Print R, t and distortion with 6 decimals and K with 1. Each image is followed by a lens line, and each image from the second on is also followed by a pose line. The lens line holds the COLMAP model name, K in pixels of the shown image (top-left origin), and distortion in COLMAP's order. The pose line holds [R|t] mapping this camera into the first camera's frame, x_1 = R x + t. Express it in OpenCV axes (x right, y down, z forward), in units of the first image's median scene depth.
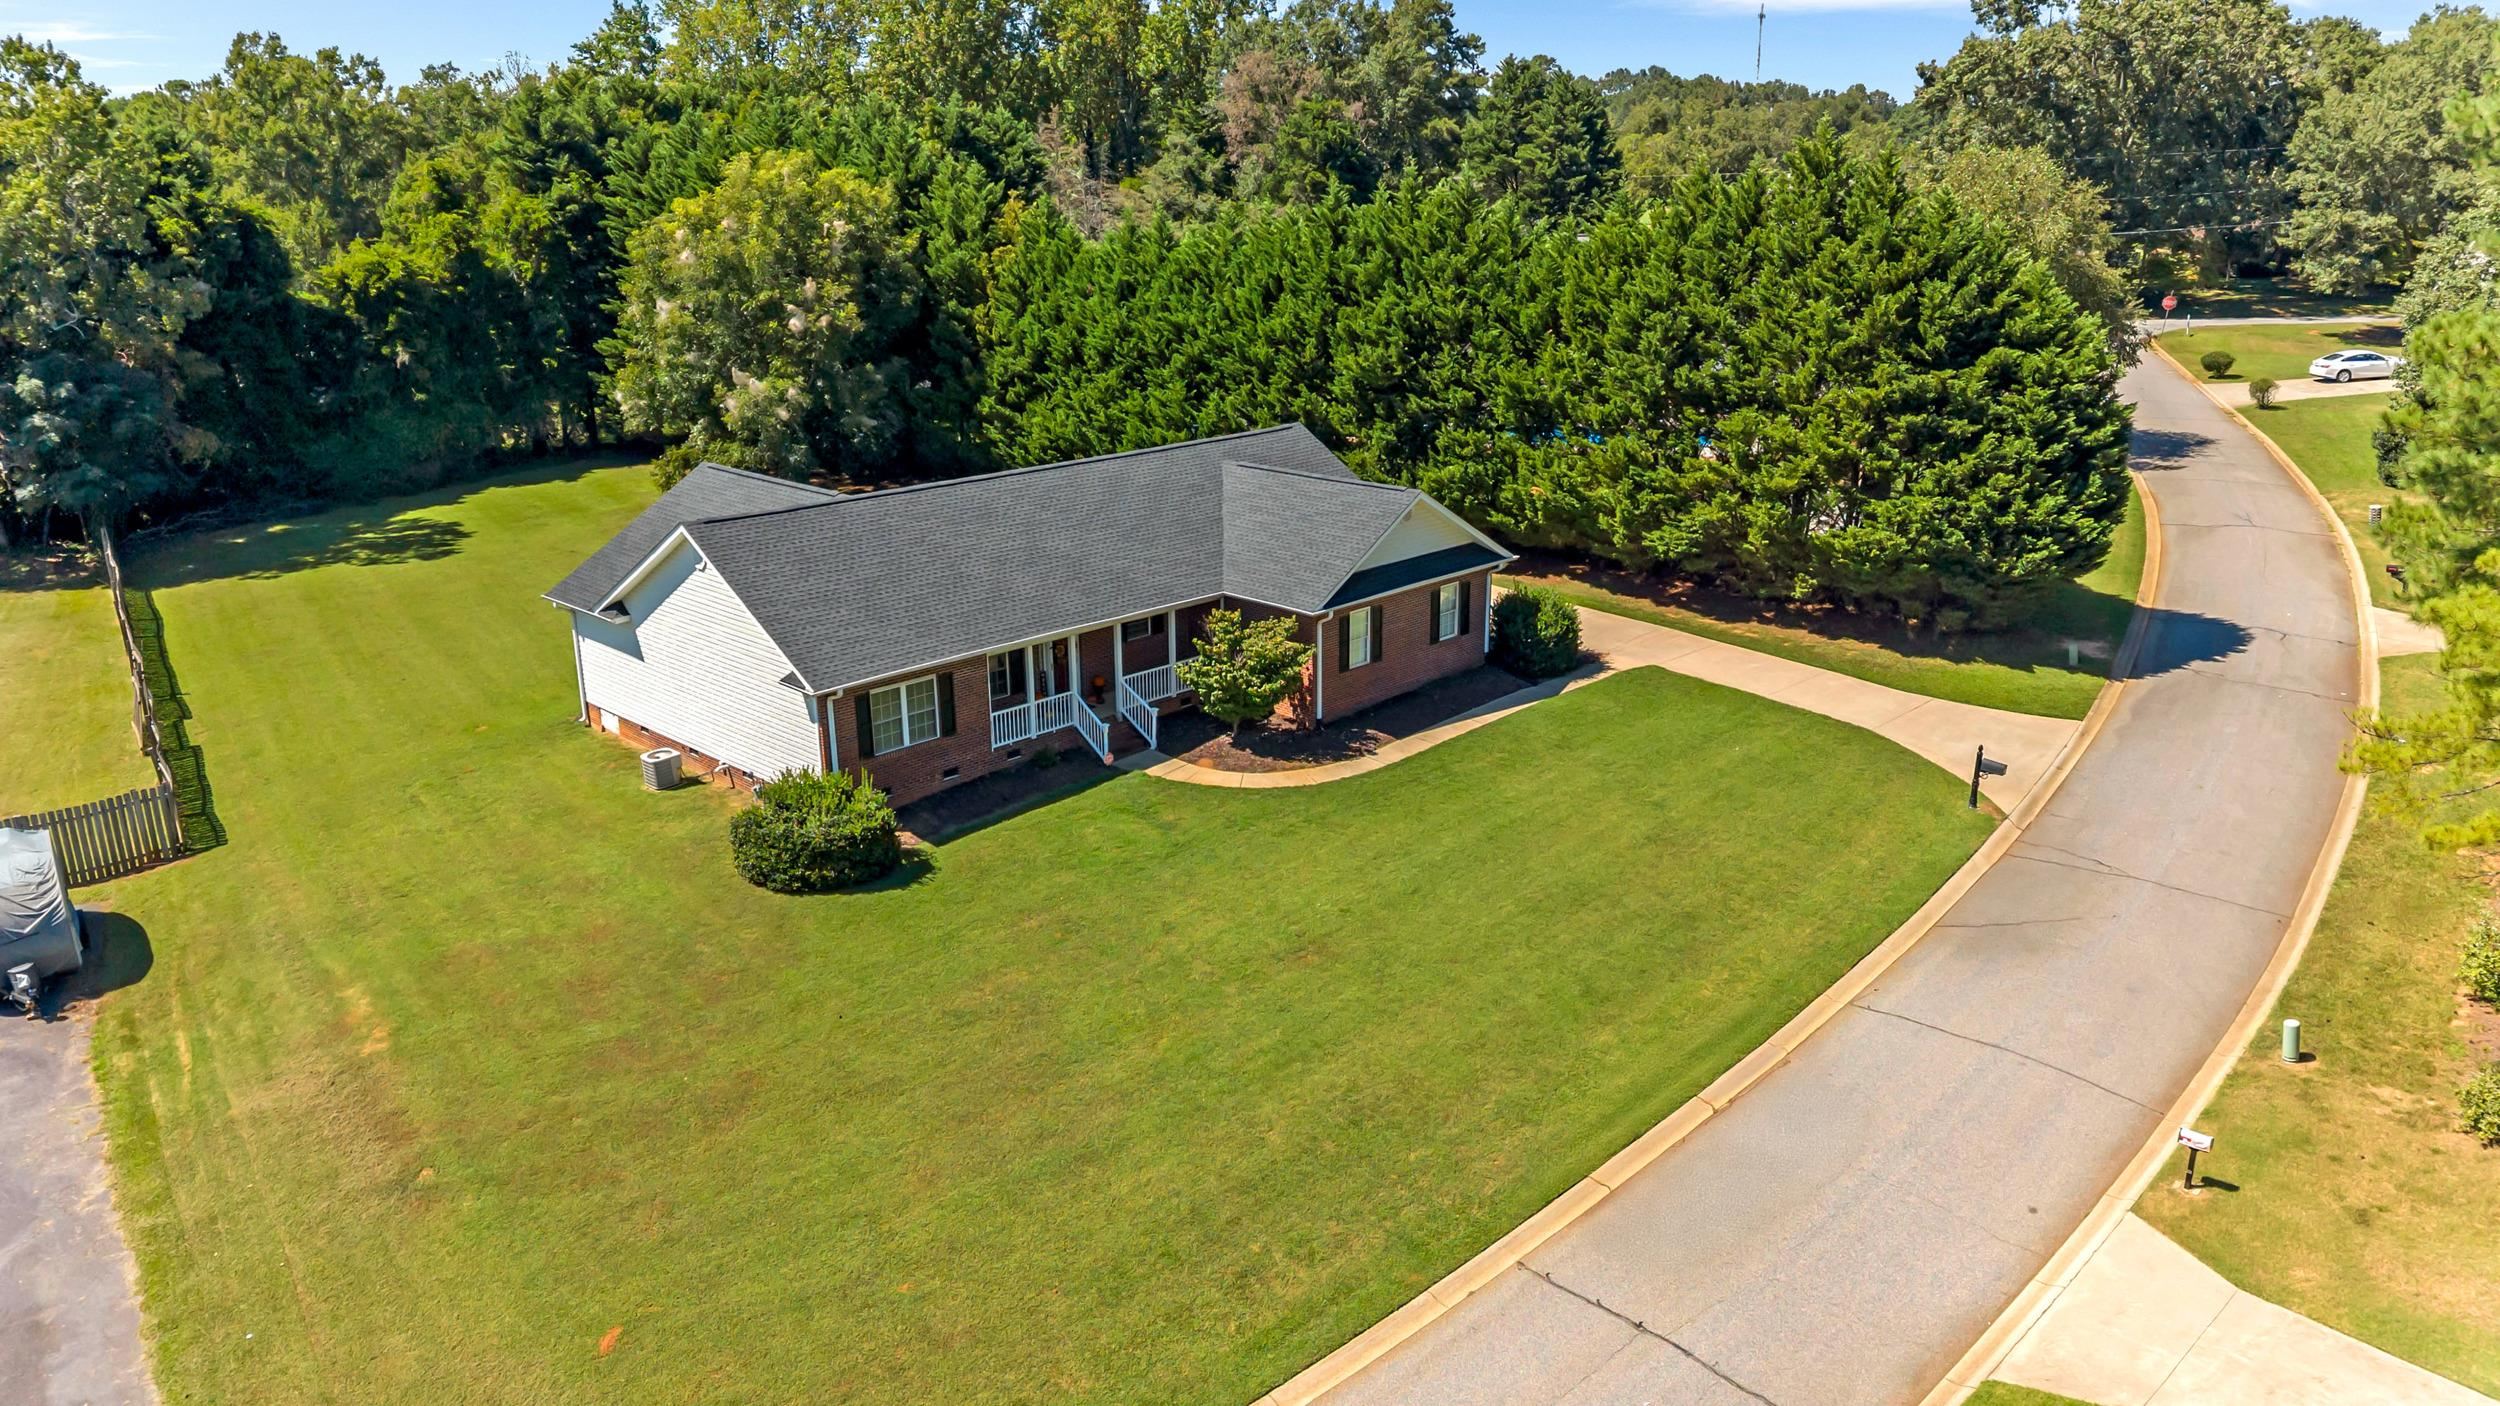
lens RADIAL K [[1835.5, 0, 1349.8], [0, 1835.5, 700.3], [0, 0, 1]] dist [0.009496, -0.067843]
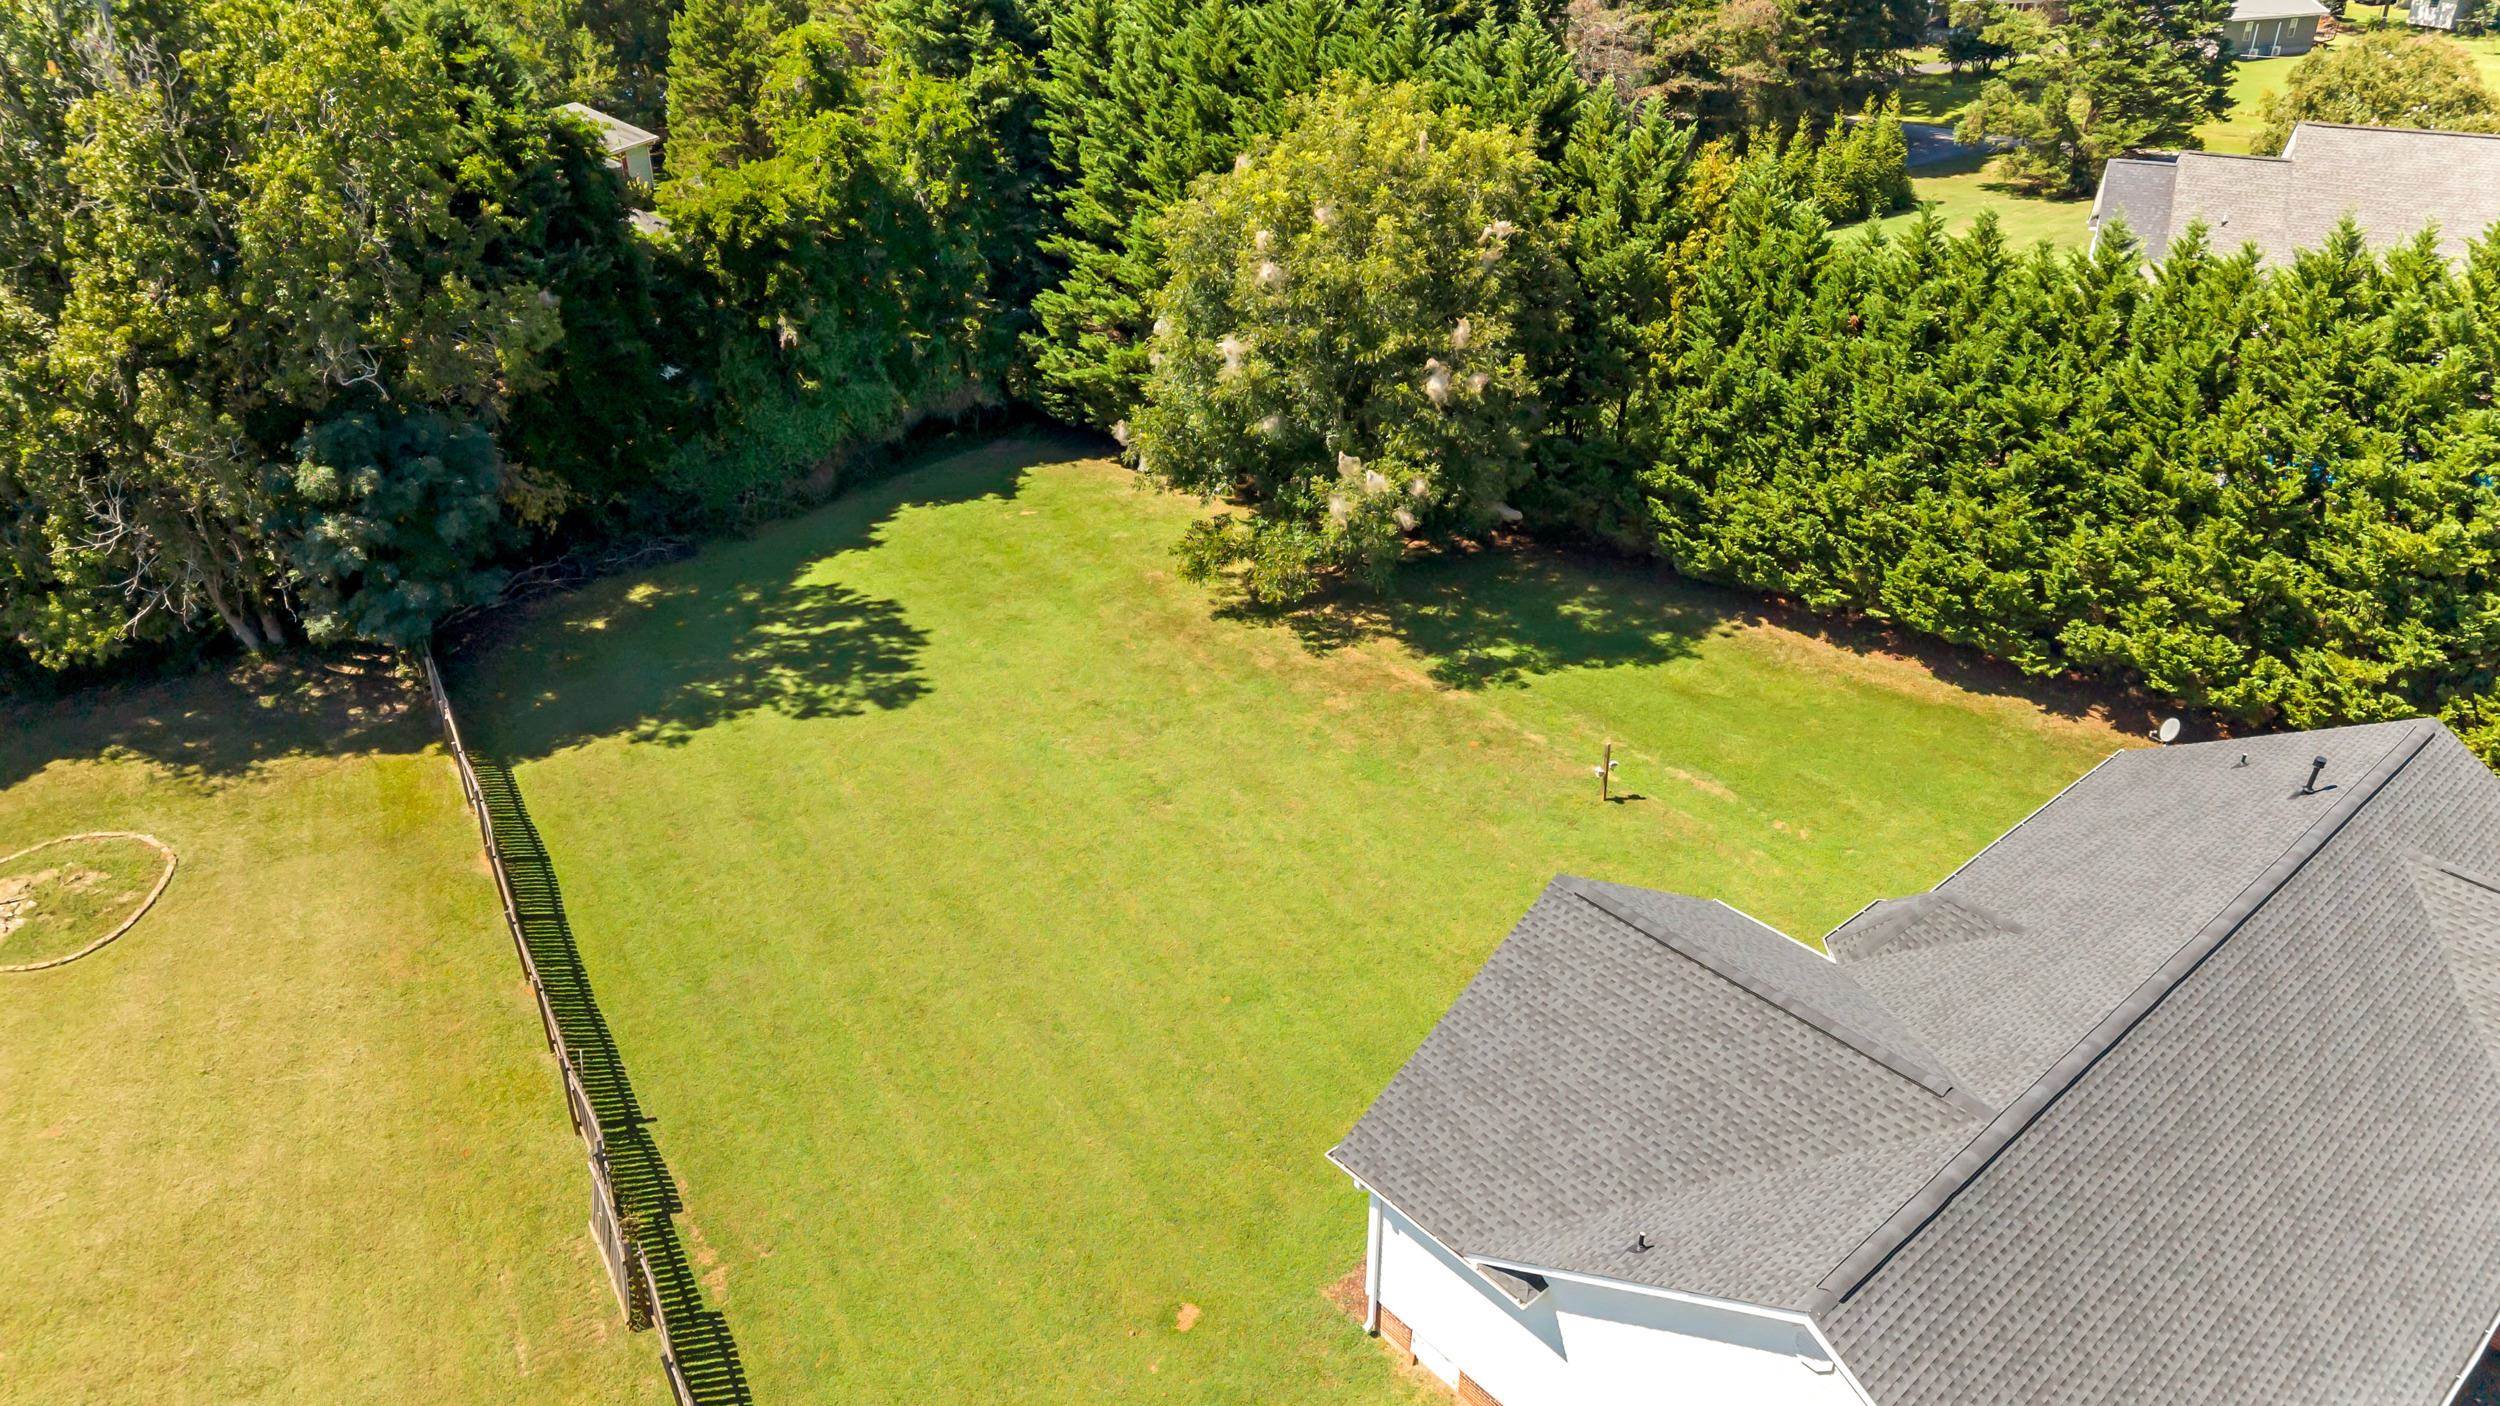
lens RADIAL K [[1835.5, 0, 1348.5], [0, 1835.5, 719.4], [0, 0, 1]] dist [0.009496, -0.067843]
pose [[0.996804, 0.043932, -0.066720, -0.263657], [-0.030349, 0.980843, 0.192423, -0.198724], [0.073895, -0.189783, 0.979041, 0.306388]]
